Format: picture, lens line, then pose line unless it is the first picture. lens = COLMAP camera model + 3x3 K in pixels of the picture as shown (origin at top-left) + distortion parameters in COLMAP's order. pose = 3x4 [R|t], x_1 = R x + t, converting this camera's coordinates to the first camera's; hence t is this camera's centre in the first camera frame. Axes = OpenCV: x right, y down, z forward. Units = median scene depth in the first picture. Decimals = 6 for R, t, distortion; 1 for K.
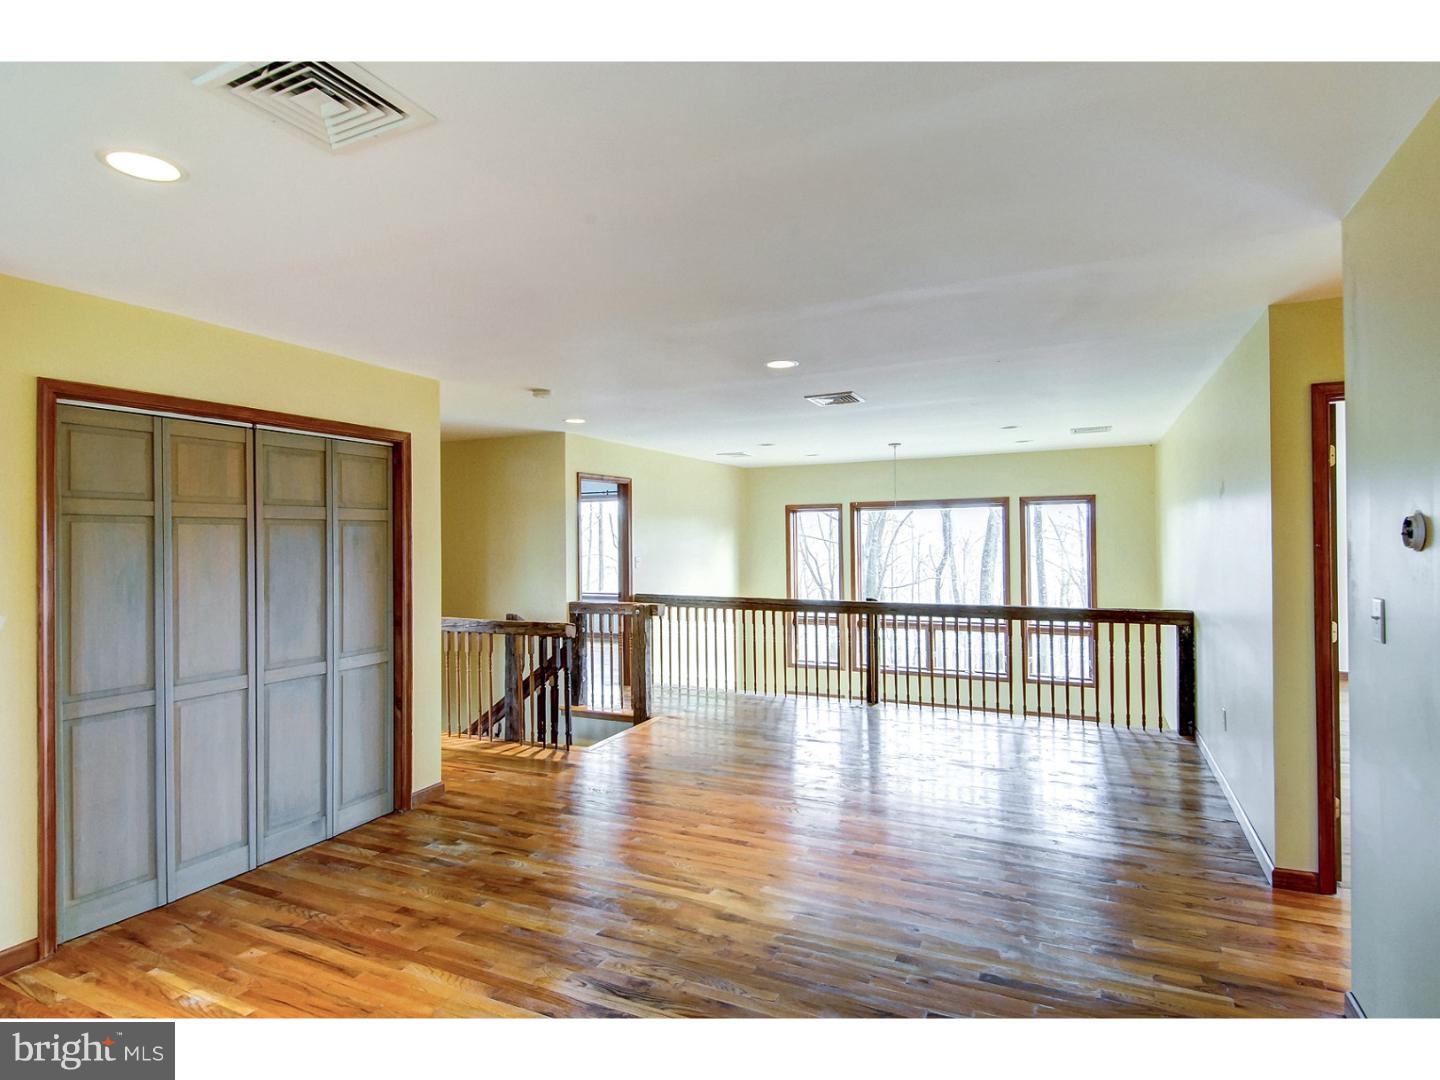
lens RADIAL K [[773.2, 0, 714.5], [0, 773.2, 540.0], [0, 0, 1]] dist [0.022119, -0.006631]
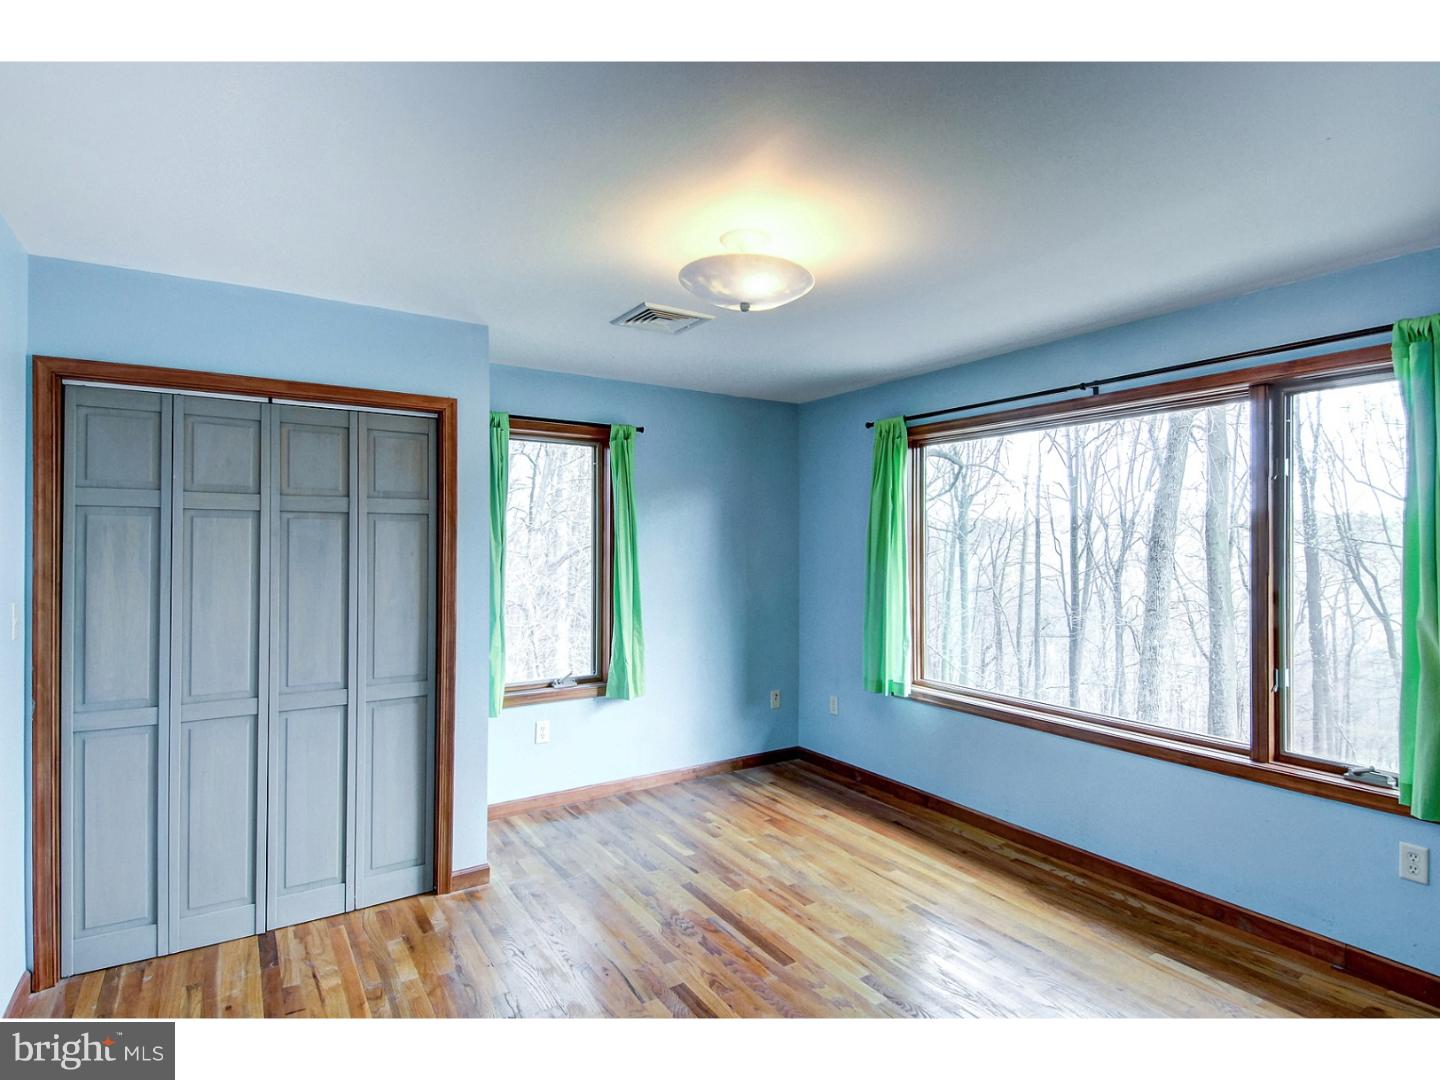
lens RADIAL K [[773.2, 0, 727.3], [0, 773.2, 535.9], [0, 0, 1]] dist [0.022119, -0.006631]
pose [[0.856236, 0.006546, -0.516544, 0.248943], [-0.010839, 0.999927, -0.005295, -0.001745], [0.516472, 0.010133, 0.856244, 0.516864]]
